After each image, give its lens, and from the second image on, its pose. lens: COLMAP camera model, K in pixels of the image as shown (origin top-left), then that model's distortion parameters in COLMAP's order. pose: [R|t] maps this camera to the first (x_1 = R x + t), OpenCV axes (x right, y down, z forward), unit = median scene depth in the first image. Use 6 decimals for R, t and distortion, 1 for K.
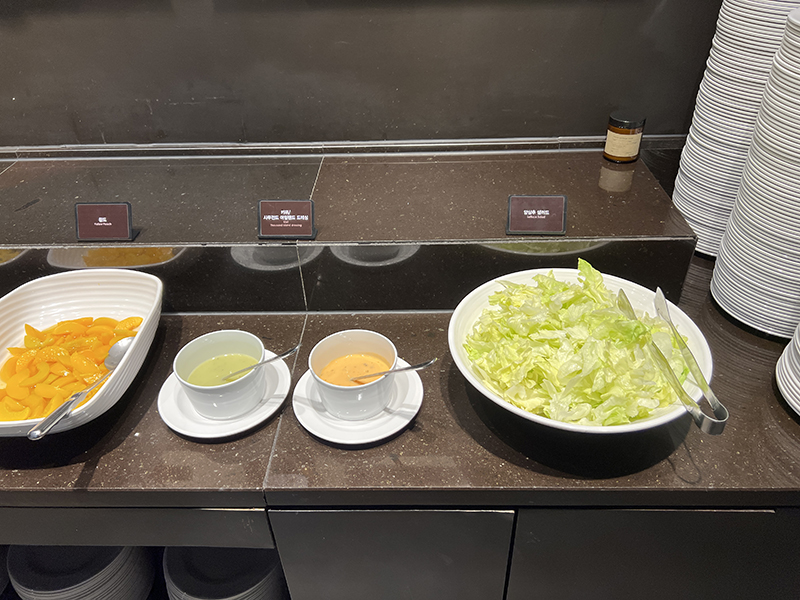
lens RADIAL K [[616.5, 0, 395.9], [0, 616.5, 310.0], [0, 0, 1]] dist [0.058862, -0.071056]
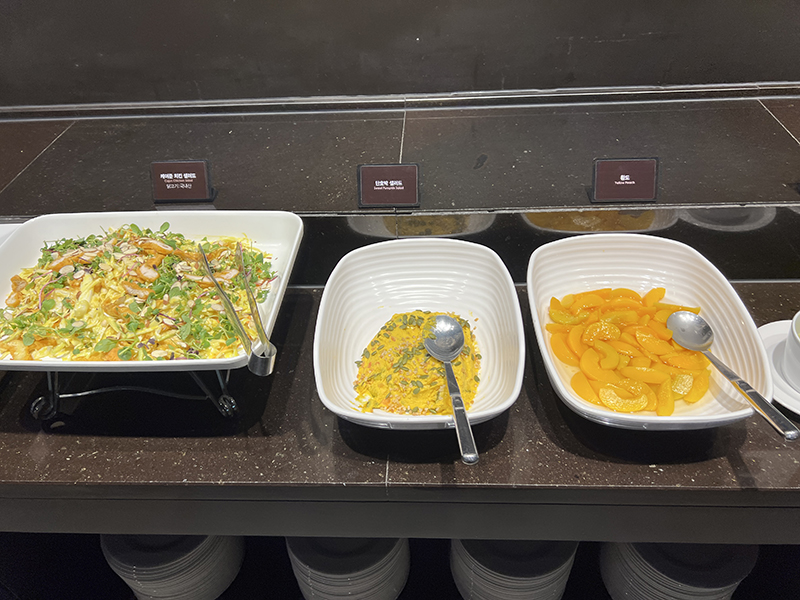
lens RADIAL K [[691.7, 0, 400.3], [0, 691.7, 318.1], [0, 0, 1]] dist [0.079935, -0.100583]
pose [[0.999380, -0.000243, -0.035213, -0.572325], [0.001823, 0.998993, 0.044822, 0.004737], [0.035166, -0.044858, 0.998374, 0.013206]]
